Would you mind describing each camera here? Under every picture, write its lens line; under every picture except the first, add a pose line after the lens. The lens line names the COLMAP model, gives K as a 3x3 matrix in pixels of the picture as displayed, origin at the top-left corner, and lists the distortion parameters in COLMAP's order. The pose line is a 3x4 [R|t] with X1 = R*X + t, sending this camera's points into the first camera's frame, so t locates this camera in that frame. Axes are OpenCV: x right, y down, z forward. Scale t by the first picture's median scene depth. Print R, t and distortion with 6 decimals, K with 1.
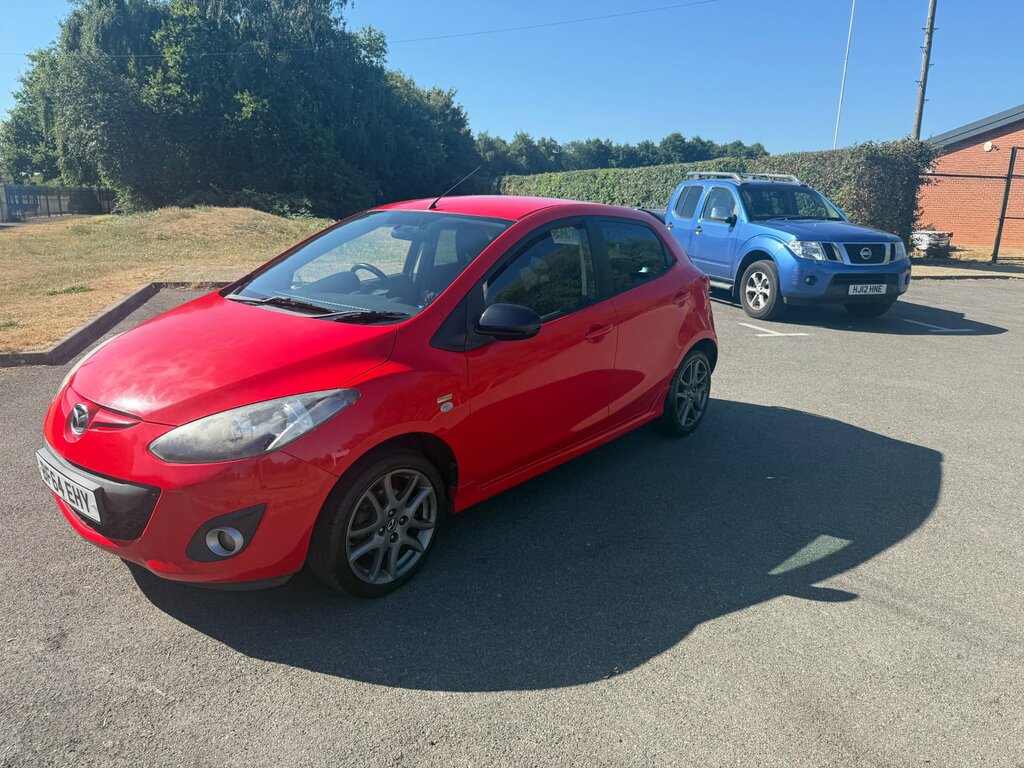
lens RADIAL K [[766.2, 0, 508.8], [0, 766.2, 392.9], [0, 0, 1]] dist [0.032502, -0.053873]
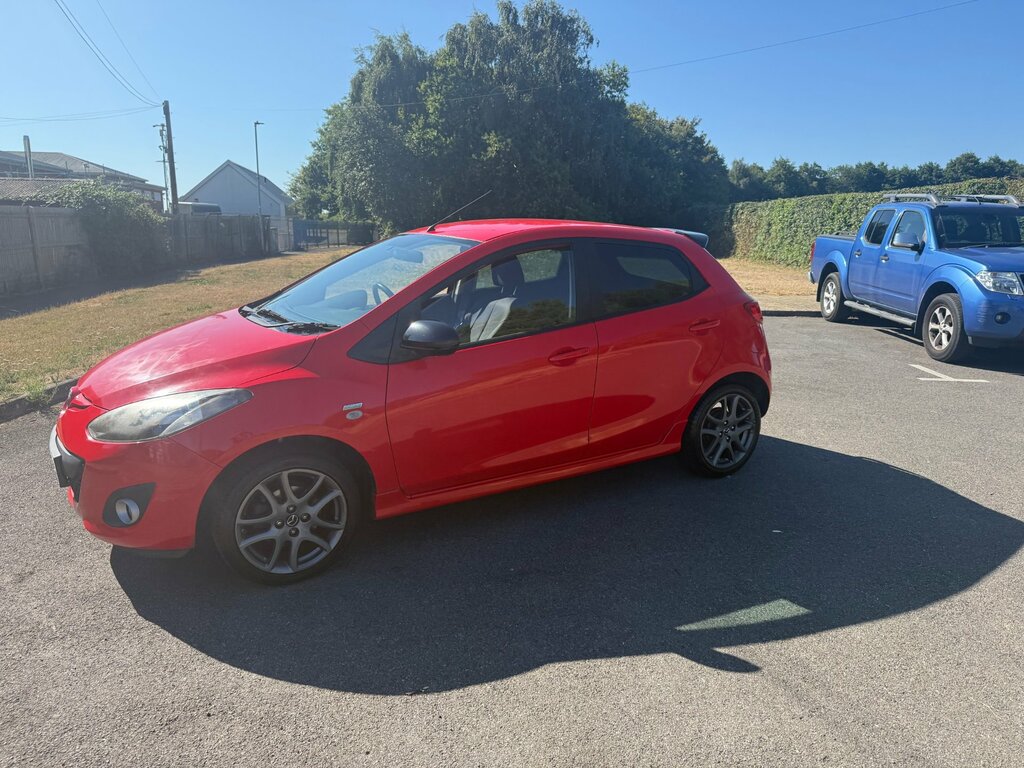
lens RADIAL K [[766.2, 0, 491.9], [0, 766.2, 391.3], [0, 0, 1]] dist [0.032502, -0.053873]
pose [[0.936191, 0.064462, -0.345530, 0.133198], [-0.078543, 0.996548, -0.026893, -0.000159], [0.342604, 0.052316, 0.938022, 0.020814]]
